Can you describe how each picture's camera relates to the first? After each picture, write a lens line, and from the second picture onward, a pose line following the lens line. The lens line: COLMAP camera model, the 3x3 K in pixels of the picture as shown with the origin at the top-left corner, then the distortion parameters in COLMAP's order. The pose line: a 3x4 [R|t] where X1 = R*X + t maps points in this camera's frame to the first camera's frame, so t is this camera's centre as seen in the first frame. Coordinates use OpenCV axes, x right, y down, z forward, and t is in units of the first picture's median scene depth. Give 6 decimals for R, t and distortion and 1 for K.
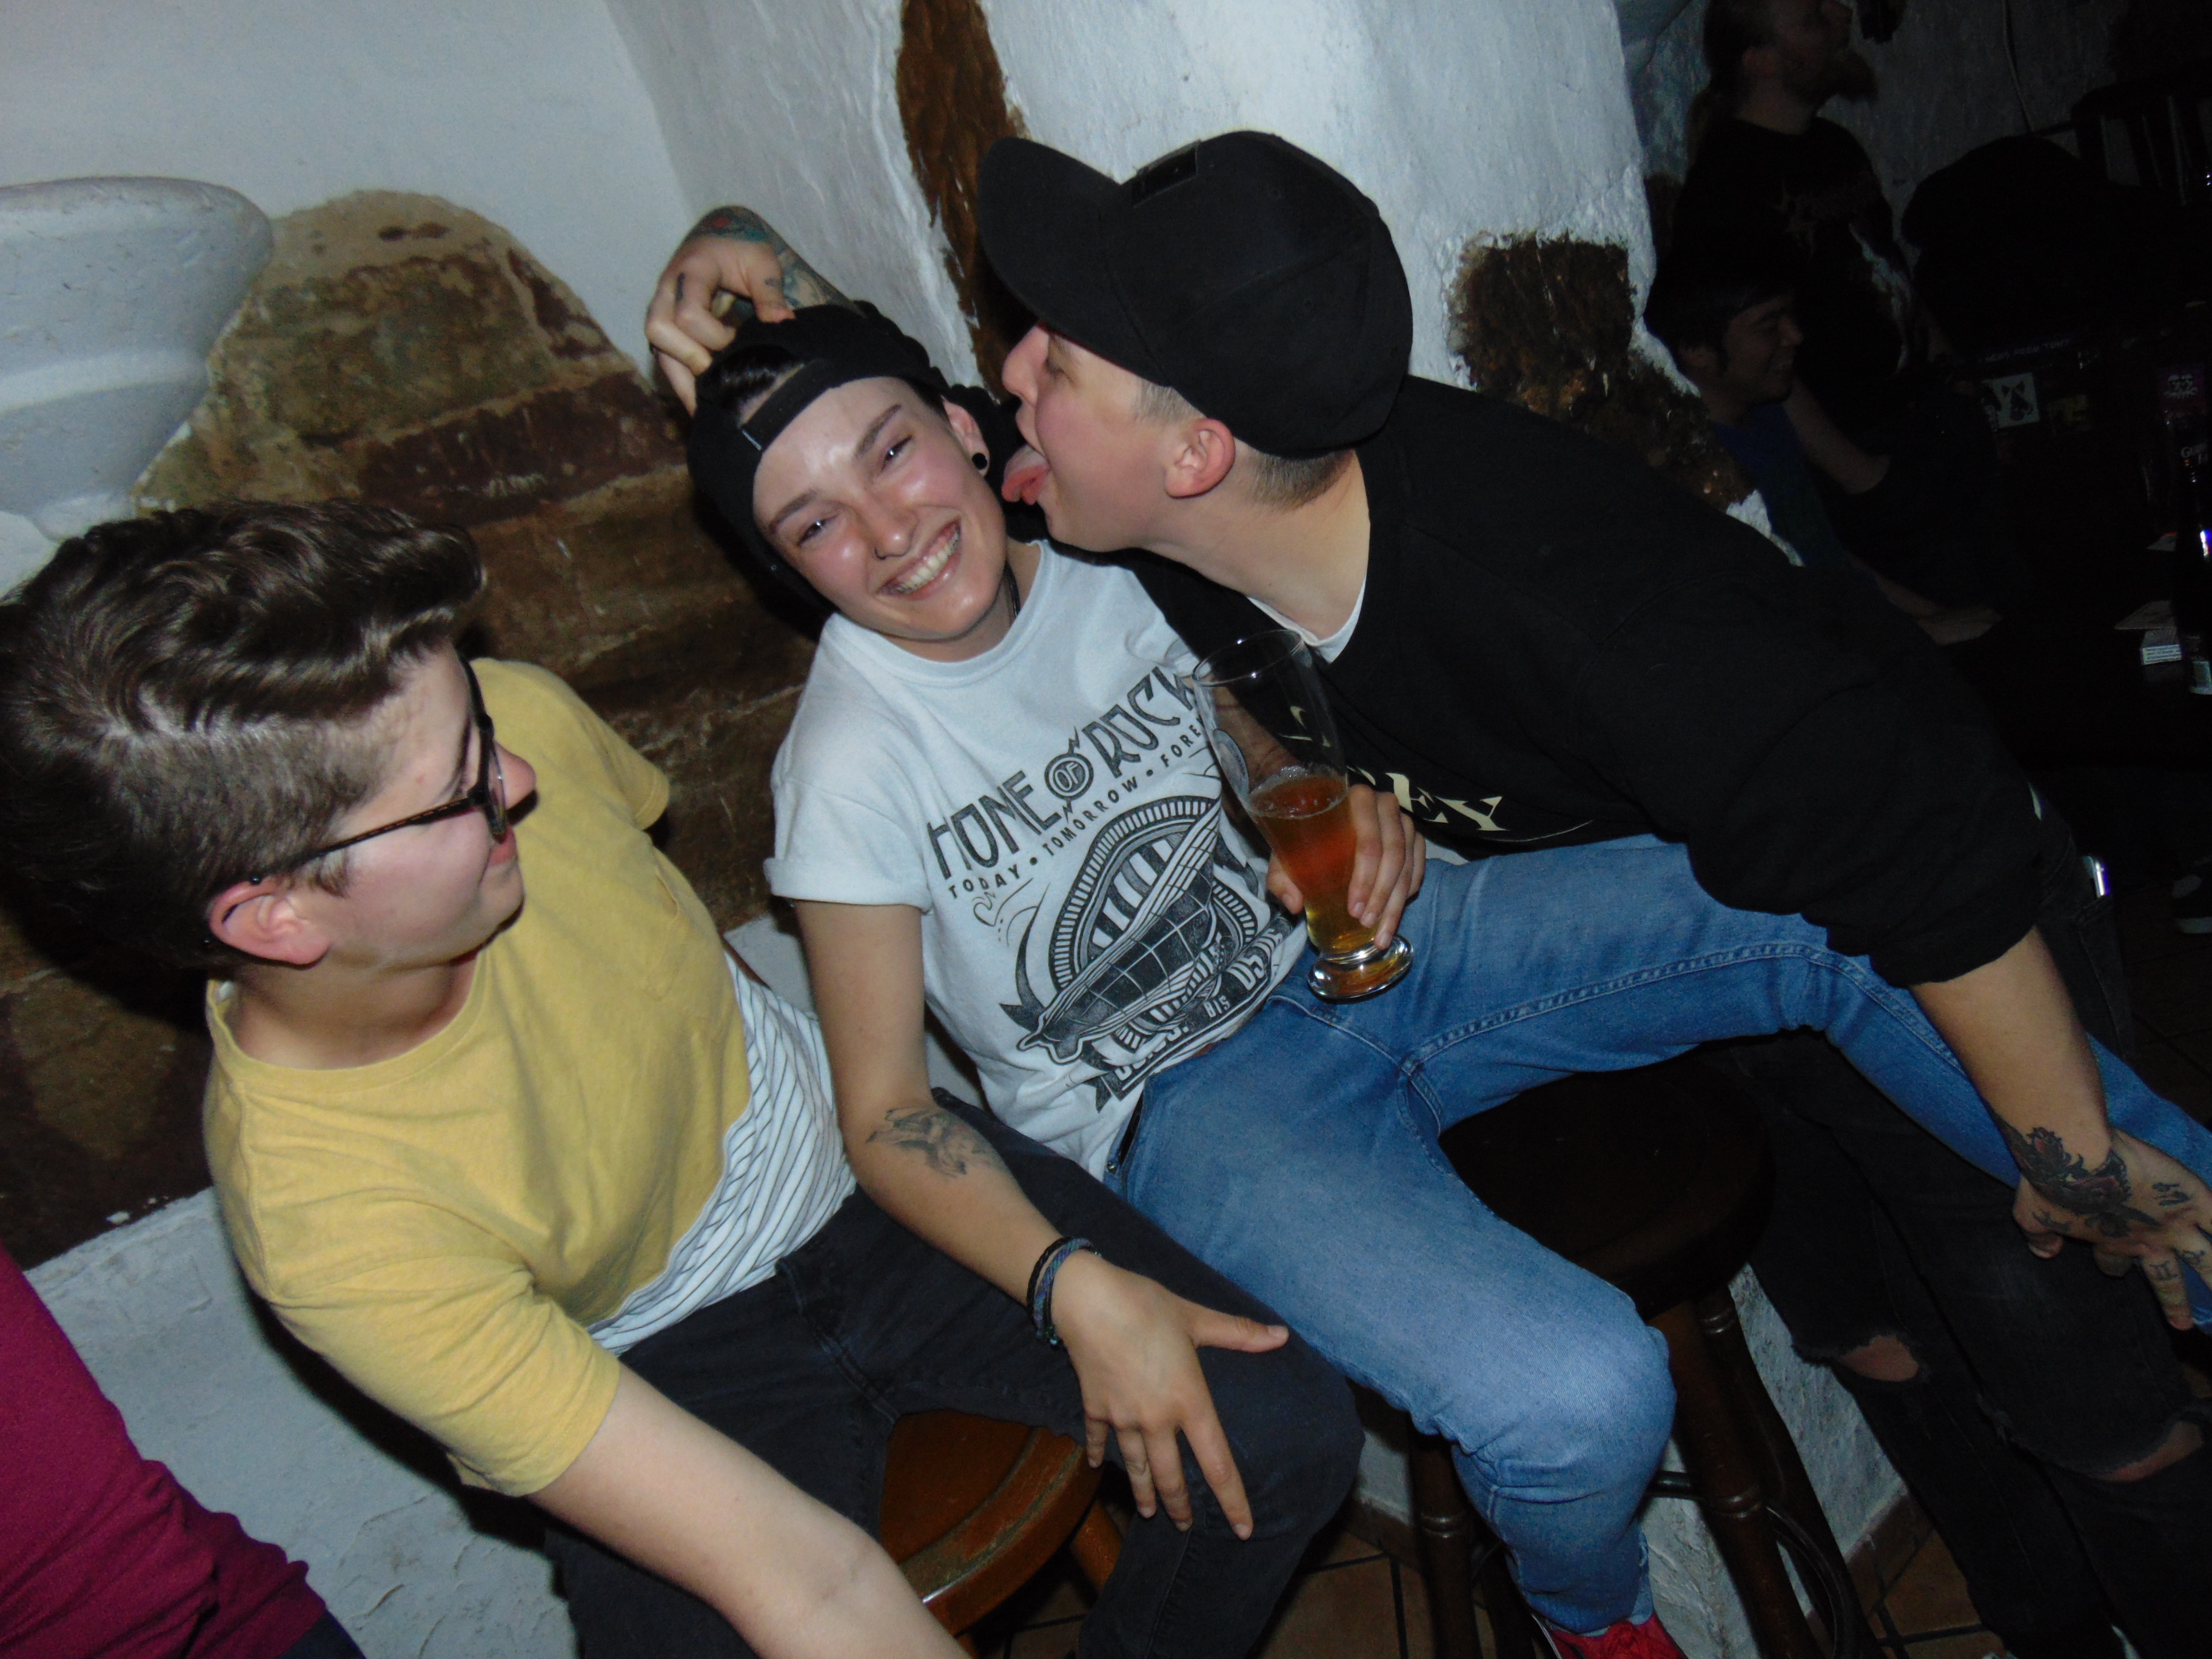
lens RADIAL K [[1646.3, 0, 1102.6], [0, 1646.3, 823.5], [0, 0, 1]] dist [-0.031411, 0.049459]
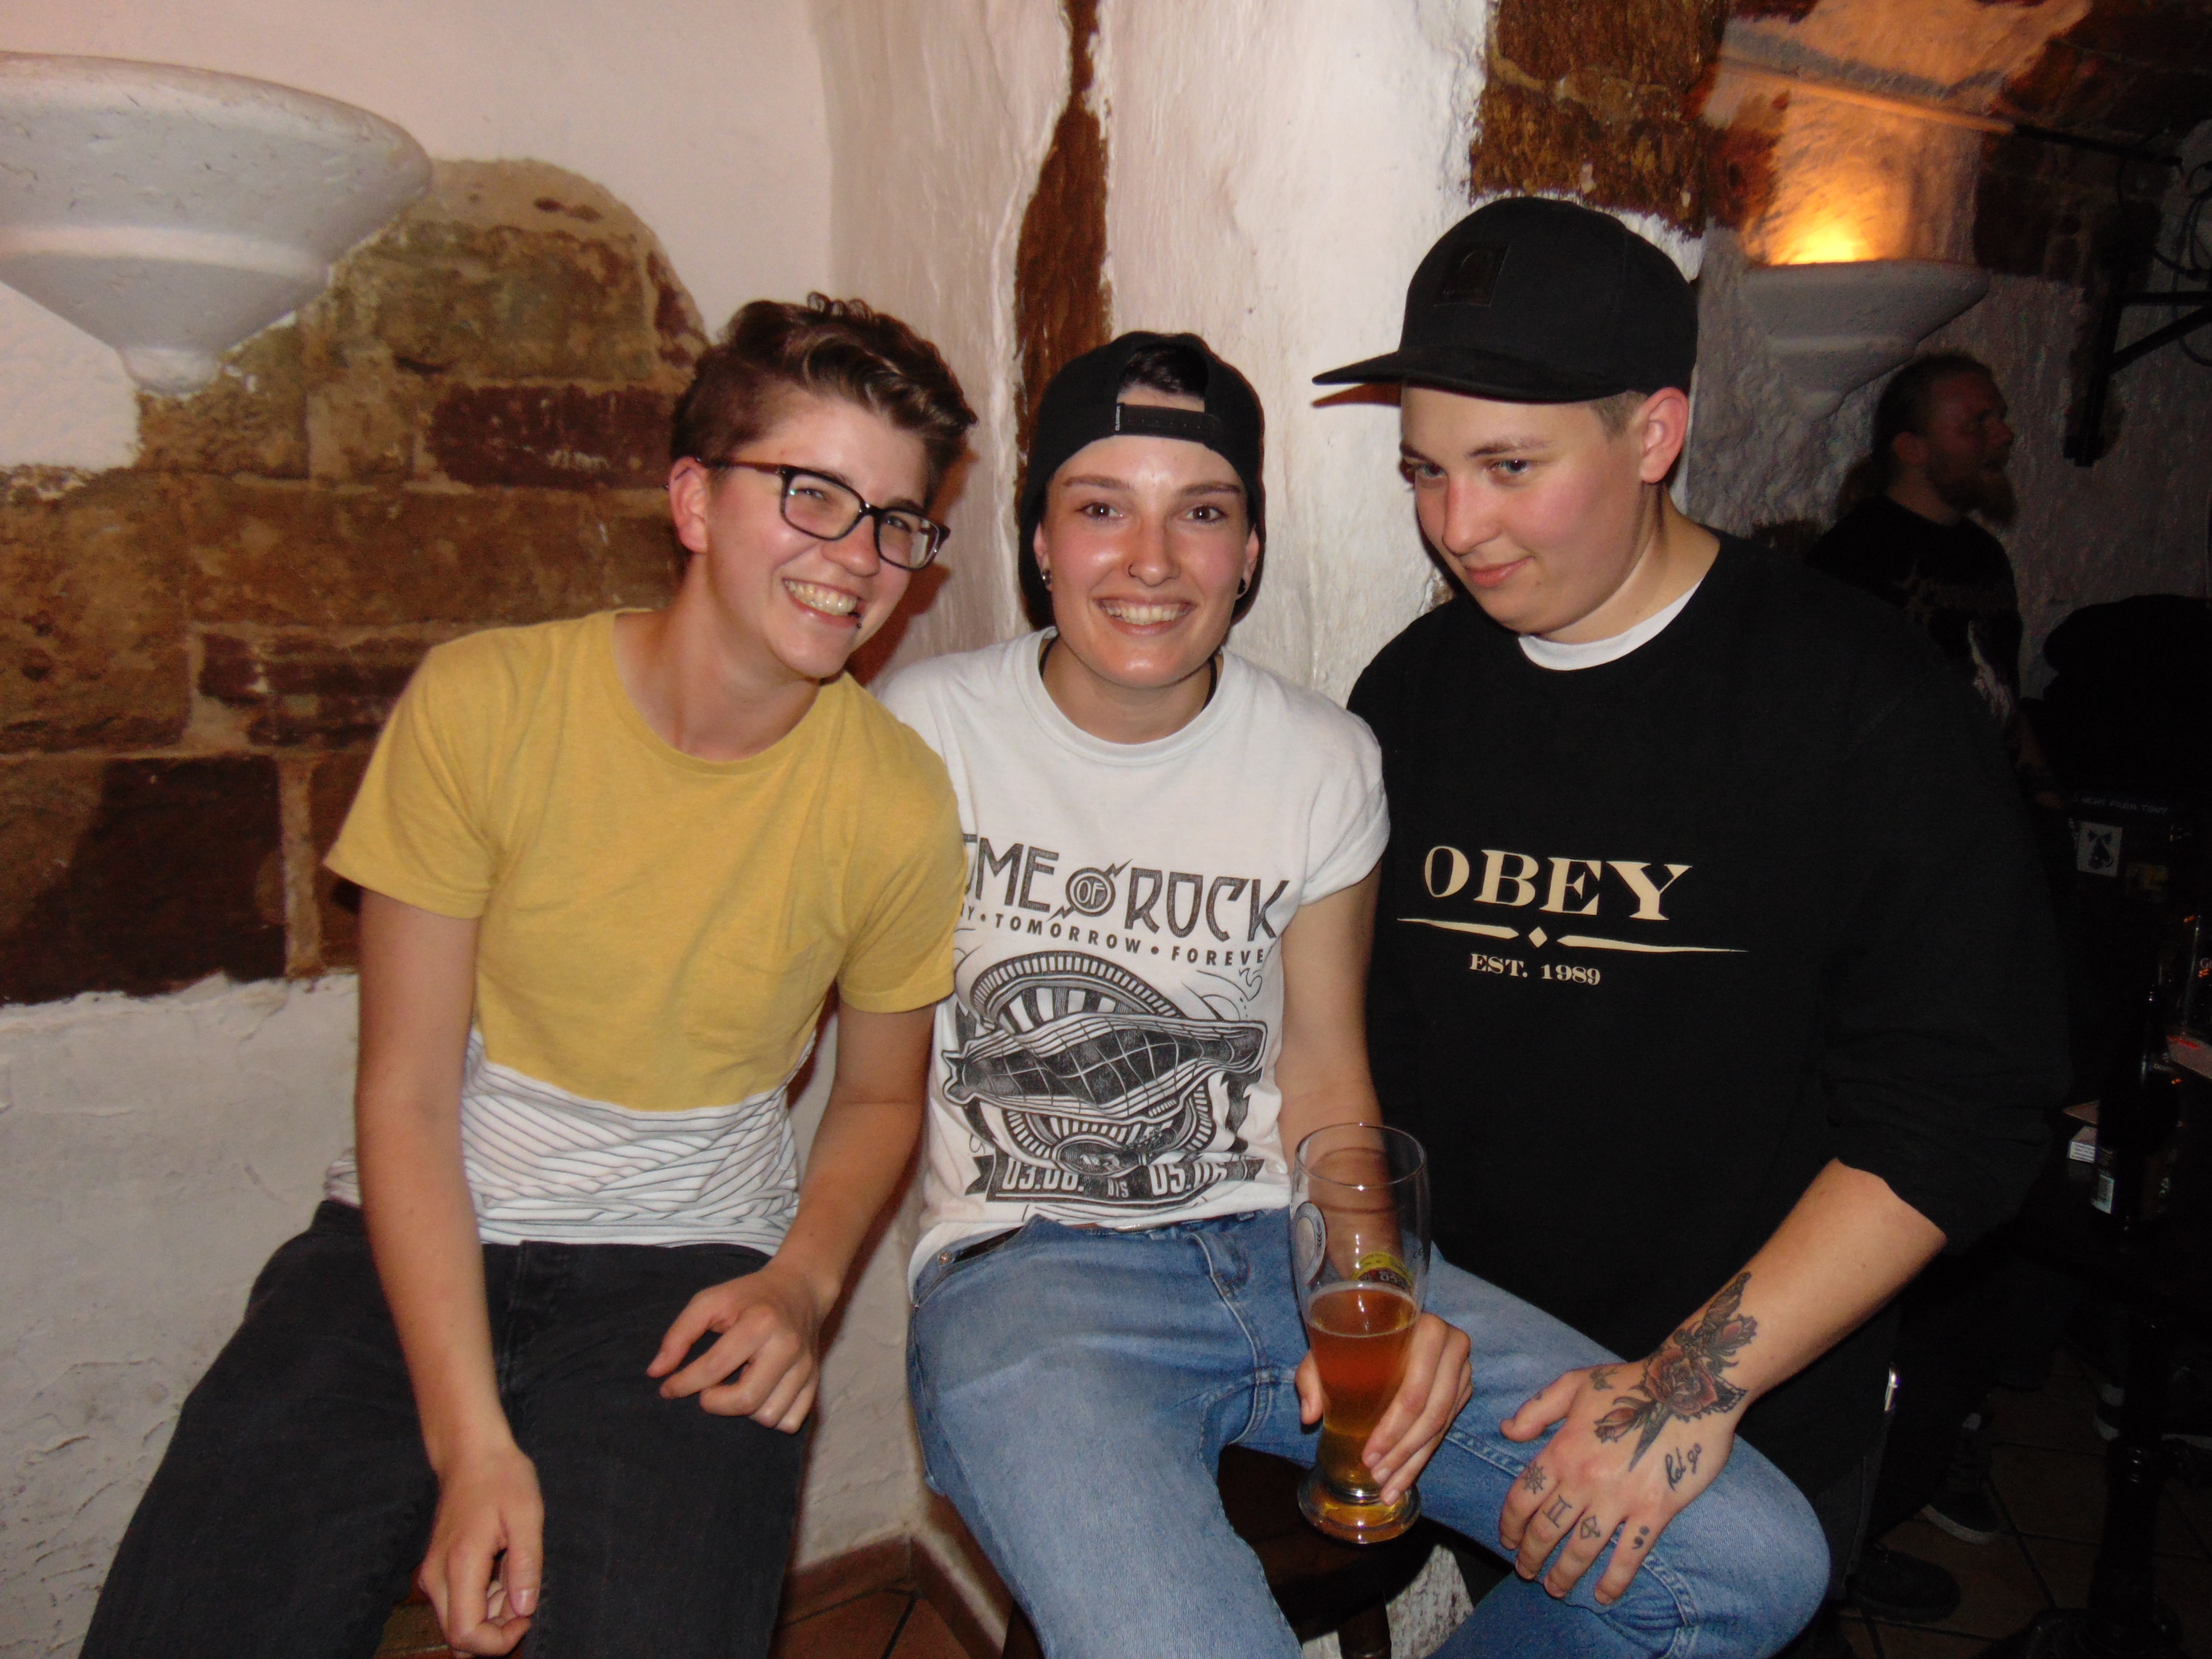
lens RADIAL K [[1646.3, 0, 1102.6], [0, 1646.3, 823.5], [0, 0, 1]] dist [-0.031411, 0.049459]
pose [[0.942284, 0.329123, -0.061479, 0.102345], [-0.332269, 0.941821, -0.050702, -0.050042], [0.041215, 0.068203, 0.996820, -0.013325]]
